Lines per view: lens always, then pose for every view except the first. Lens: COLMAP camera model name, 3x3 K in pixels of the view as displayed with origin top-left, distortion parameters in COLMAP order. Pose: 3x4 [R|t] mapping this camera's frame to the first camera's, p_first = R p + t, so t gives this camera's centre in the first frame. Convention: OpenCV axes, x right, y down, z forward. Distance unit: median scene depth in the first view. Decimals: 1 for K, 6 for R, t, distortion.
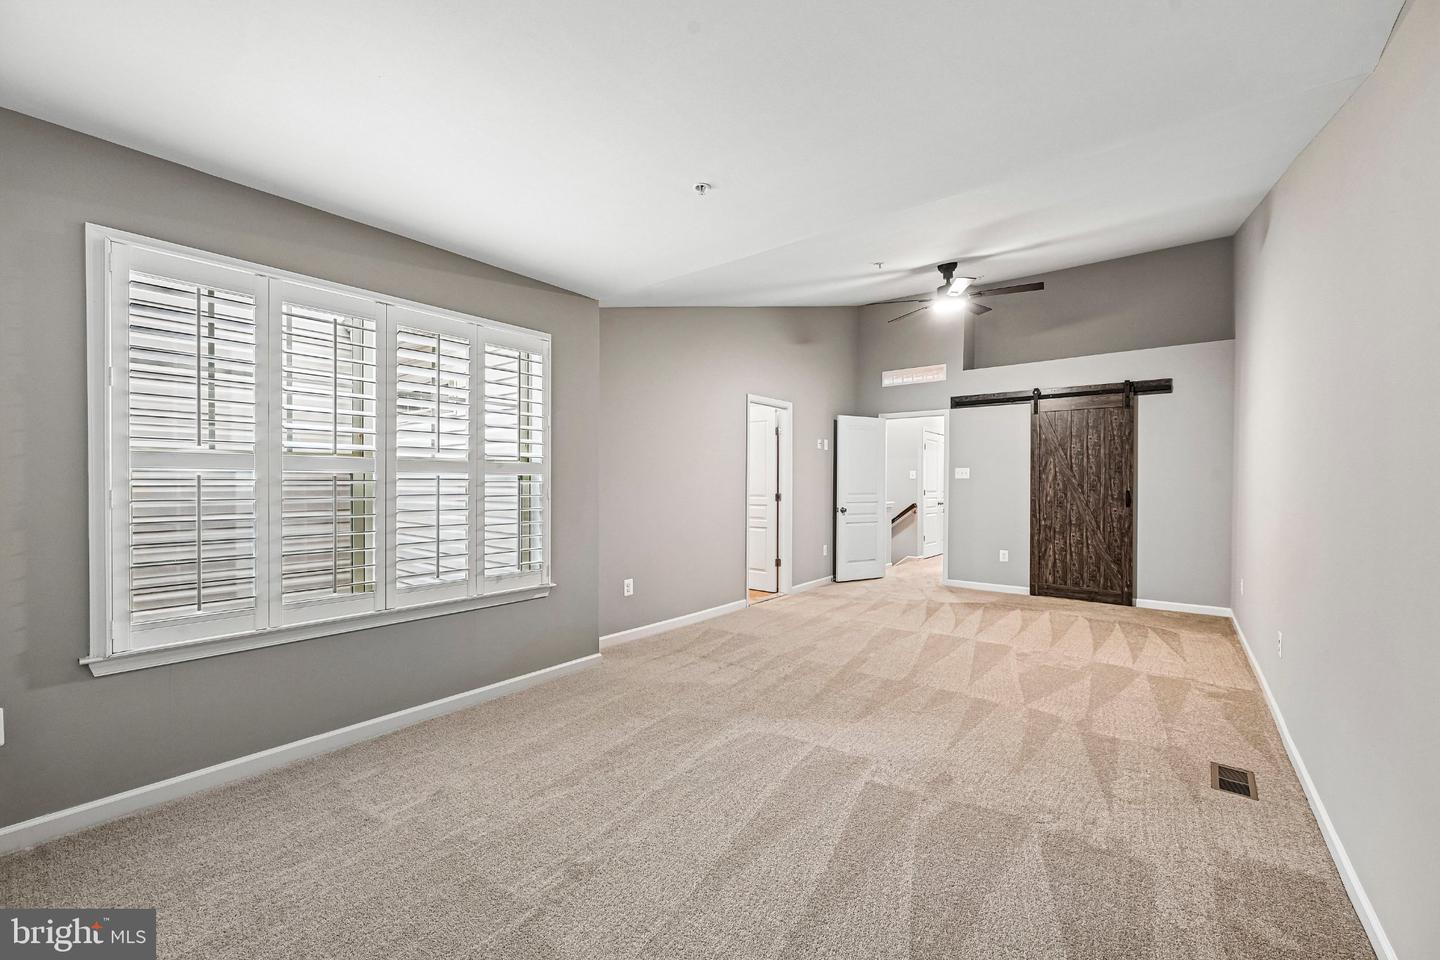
lens RADIAL K [[569.2, 0, 744.6], [0, 569.2, 476.9], [0, 0, 1]] dist [0.017302, -0.000042]
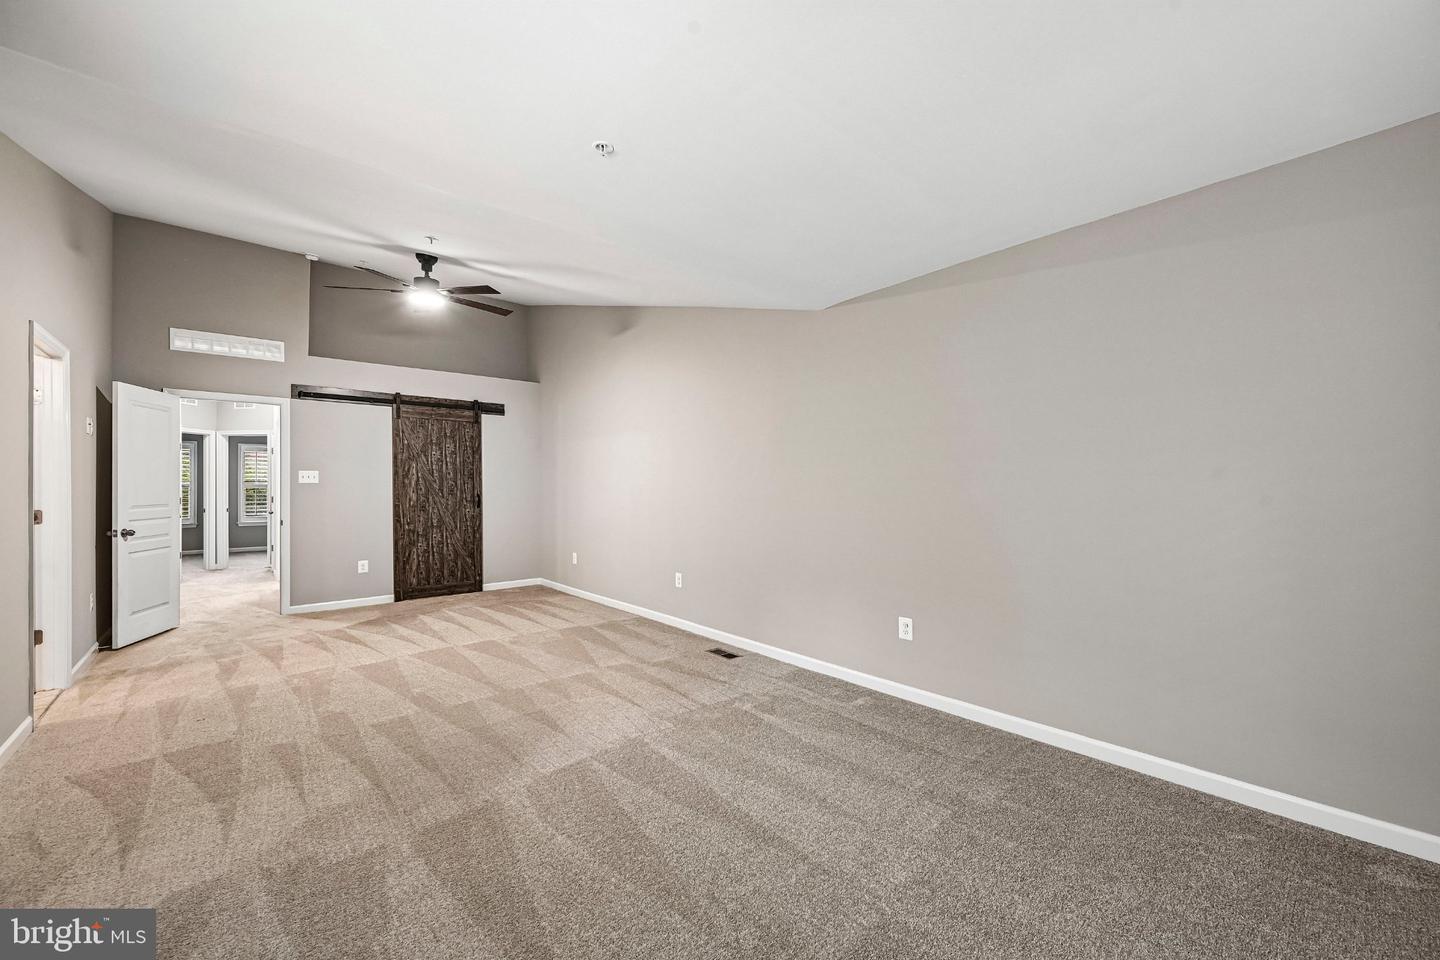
lens RADIAL K [[569.2, 0, 712.4], [0, 569.2, 472.9], [0, 0, 1]] dist [0.017302, -0.000042]
pose [[0.221529, 0.019385, 0.974961, -0.366632], [-0.006395, 0.999810, -0.018426, -0.000566], [-0.975133, -0.002153, 0.221611, 0.267006]]
